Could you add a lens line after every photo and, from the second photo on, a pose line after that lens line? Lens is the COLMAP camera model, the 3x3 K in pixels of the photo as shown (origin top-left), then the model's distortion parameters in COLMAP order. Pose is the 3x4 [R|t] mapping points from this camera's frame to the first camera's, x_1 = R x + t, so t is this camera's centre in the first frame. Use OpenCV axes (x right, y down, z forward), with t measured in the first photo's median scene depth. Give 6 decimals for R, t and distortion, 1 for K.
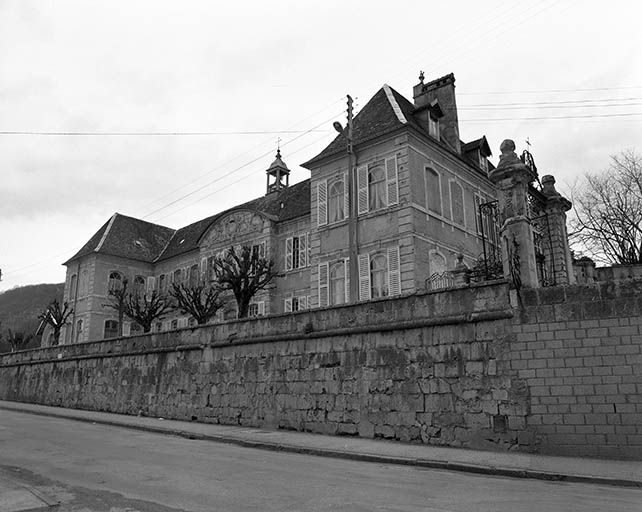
lens RADIAL K [[515.2, 0, 329.7], [0, 515.2, 256.2], [0, 0, 1]] dist [-0.063247, 0.013903]
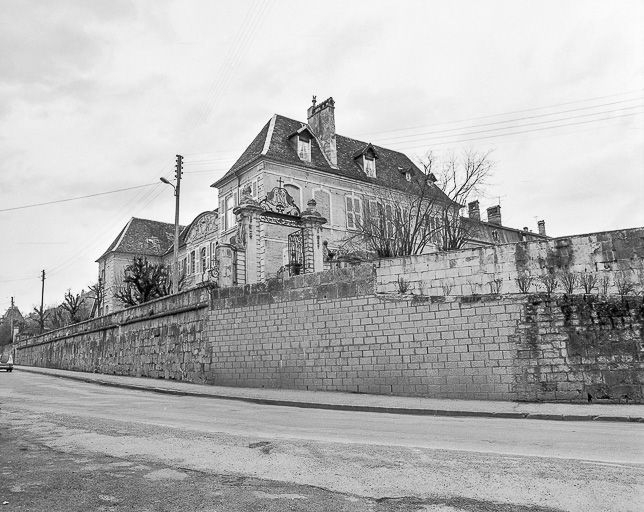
lens RADIAL K [[502.3, 0, 302.2], [0, 502.3, 254.8], [0, 0, 1]] dist [-0.060195, 0.001479]
pose [[0.981469, -0.056100, -0.183227, 0.582906], [0.065306, 0.996868, 0.044601, -0.061495], [0.180151, -0.055741, 0.982058, -0.335207]]
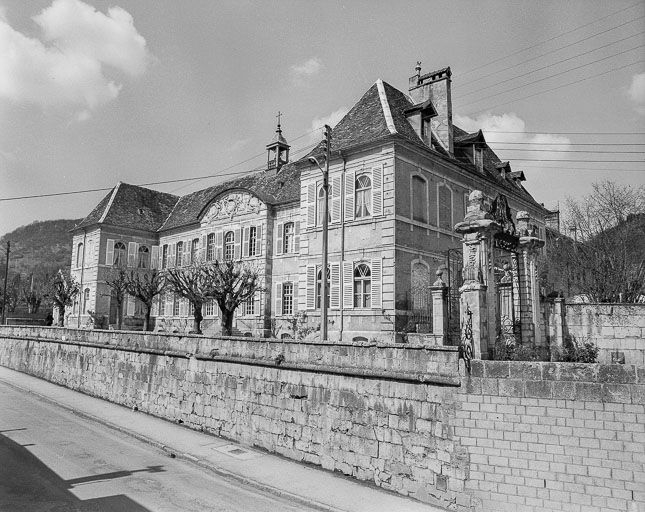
lens RADIAL K [[512.0, 0, 322.5], [0, 512.0, 256.0], [0, 0, 1]] dist [-0.054969, -0.002956]
pose [[0.999160, 0.022569, -0.034217, 0.062869], [-0.018856, 0.994273, 0.105197, -0.151071], [0.036395, -0.104463, 0.993863, -0.015242]]
